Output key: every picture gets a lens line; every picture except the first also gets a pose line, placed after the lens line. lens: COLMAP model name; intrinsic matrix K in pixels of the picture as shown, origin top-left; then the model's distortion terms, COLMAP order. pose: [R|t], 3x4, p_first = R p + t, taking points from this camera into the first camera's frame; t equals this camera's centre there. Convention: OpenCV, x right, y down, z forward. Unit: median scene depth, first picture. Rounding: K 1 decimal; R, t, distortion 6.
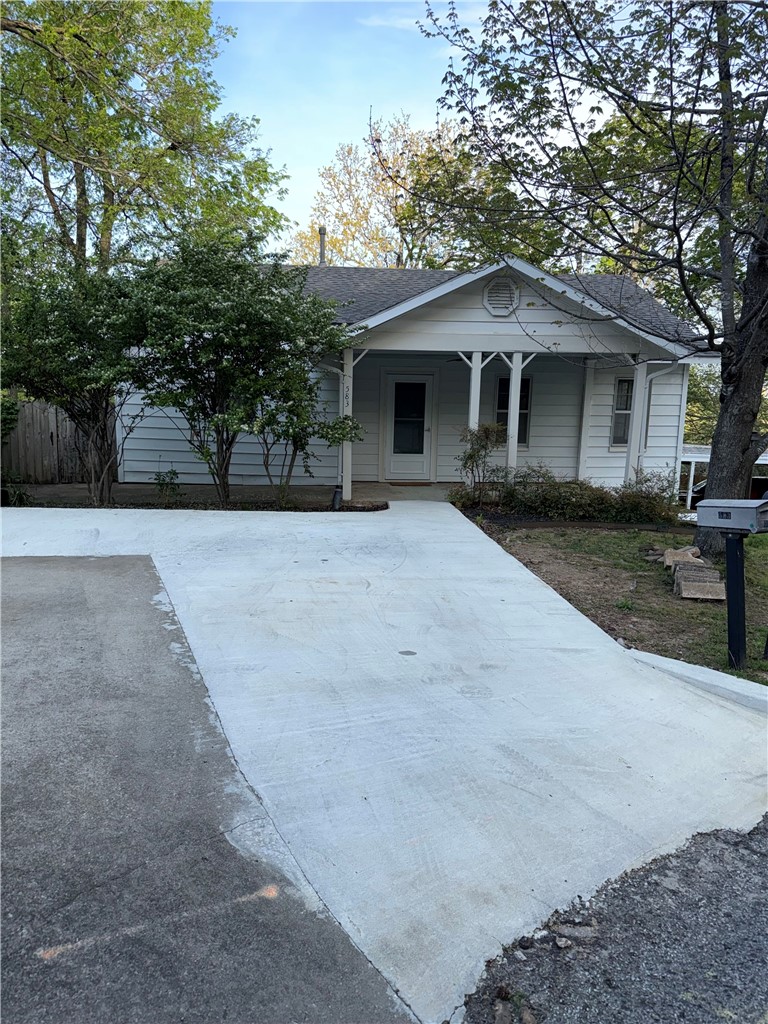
lens RADIAL K [[714.4, 0, 381.3], [0, 714.4, 508.7], [0, 0, 1]] dist [0.104019, -0.138174]
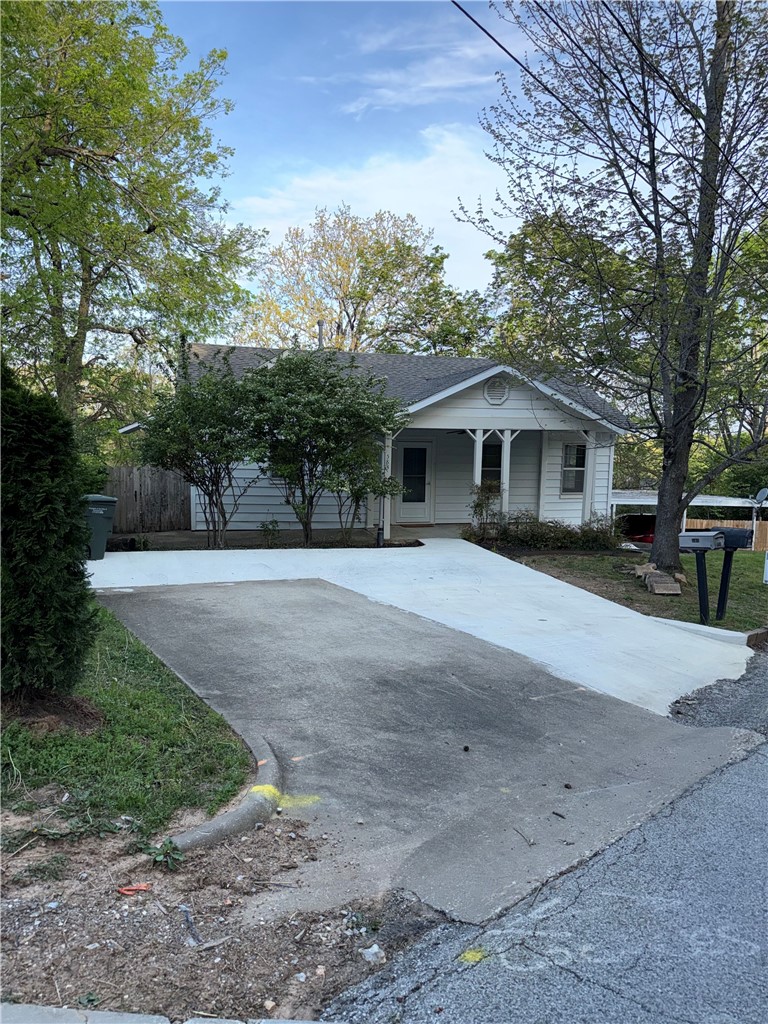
lens RADIAL K [[707.1, 0, 384.0], [0, 707.1, 512.0], [0, 0, 1]] dist [0.177131, -0.359442]
pose [[0.987322, -0.019265, 0.157556, -0.286945], [0.027377, 0.998400, -0.049484, 0.002886], [-0.156351, 0.053170, 0.986269, -0.331474]]
